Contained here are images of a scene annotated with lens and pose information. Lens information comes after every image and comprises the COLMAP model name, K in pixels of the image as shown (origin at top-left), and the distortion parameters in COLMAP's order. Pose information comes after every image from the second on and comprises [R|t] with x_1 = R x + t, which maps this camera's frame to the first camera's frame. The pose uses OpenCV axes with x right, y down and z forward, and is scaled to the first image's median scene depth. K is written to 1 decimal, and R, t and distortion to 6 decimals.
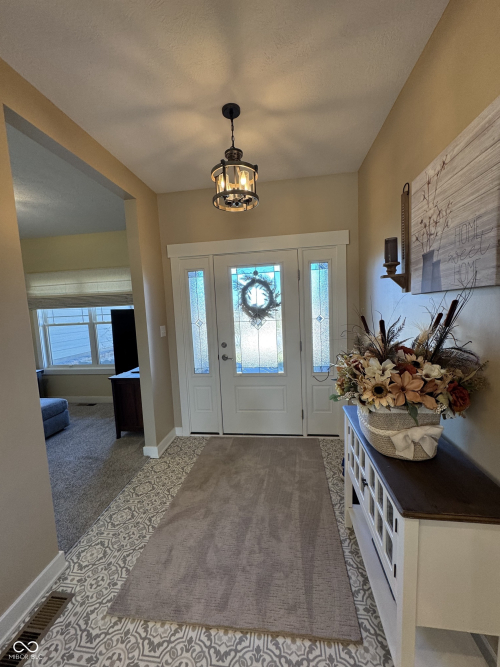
lens RADIAL K [[267.3, 0, 250.3], [0, 267.3, 330.3], [0, 0, 1]] dist [-0.001505, 0.000689]
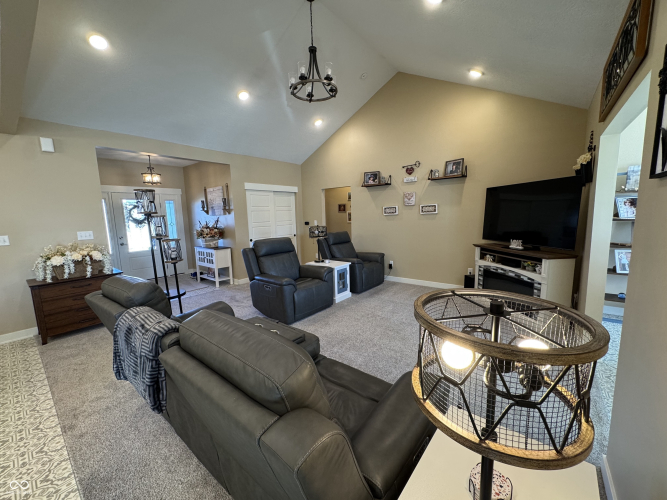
lens RADIAL K [[267.3, 0, 336.1], [0, 267.3, 249.8], [0, 0, 1]] dist [-0.001505, 0.000689]
pose [[0.518482, -0.089052, 0.850439, -1.025083], [0.076450, 0.995407, 0.057623, 0.158459], [-0.851664, 0.035140, 0.522909, -1.483323]]
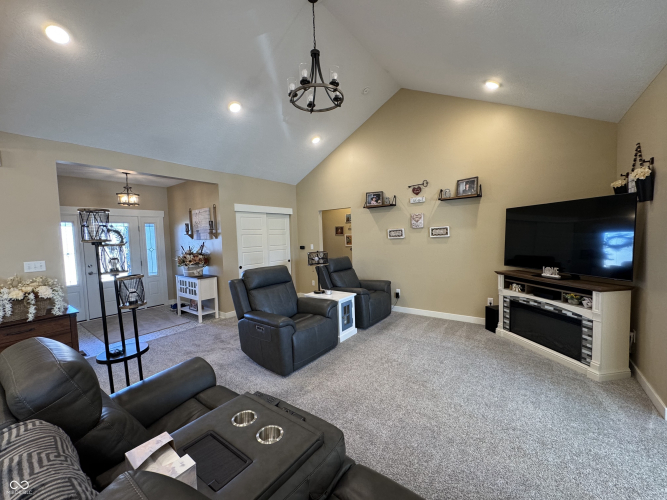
lens RADIAL K [[267.3, 0, 336.6], [0, 267.3, 250.4], [0, 0, 1]] dist [-0.001505, 0.000689]
pose [[0.486878, -0.025482, 0.873098, -0.882476], [0.084565, 0.996254, -0.018081, 0.126483], [-0.869367, 0.082637, 0.487209, -1.325205]]
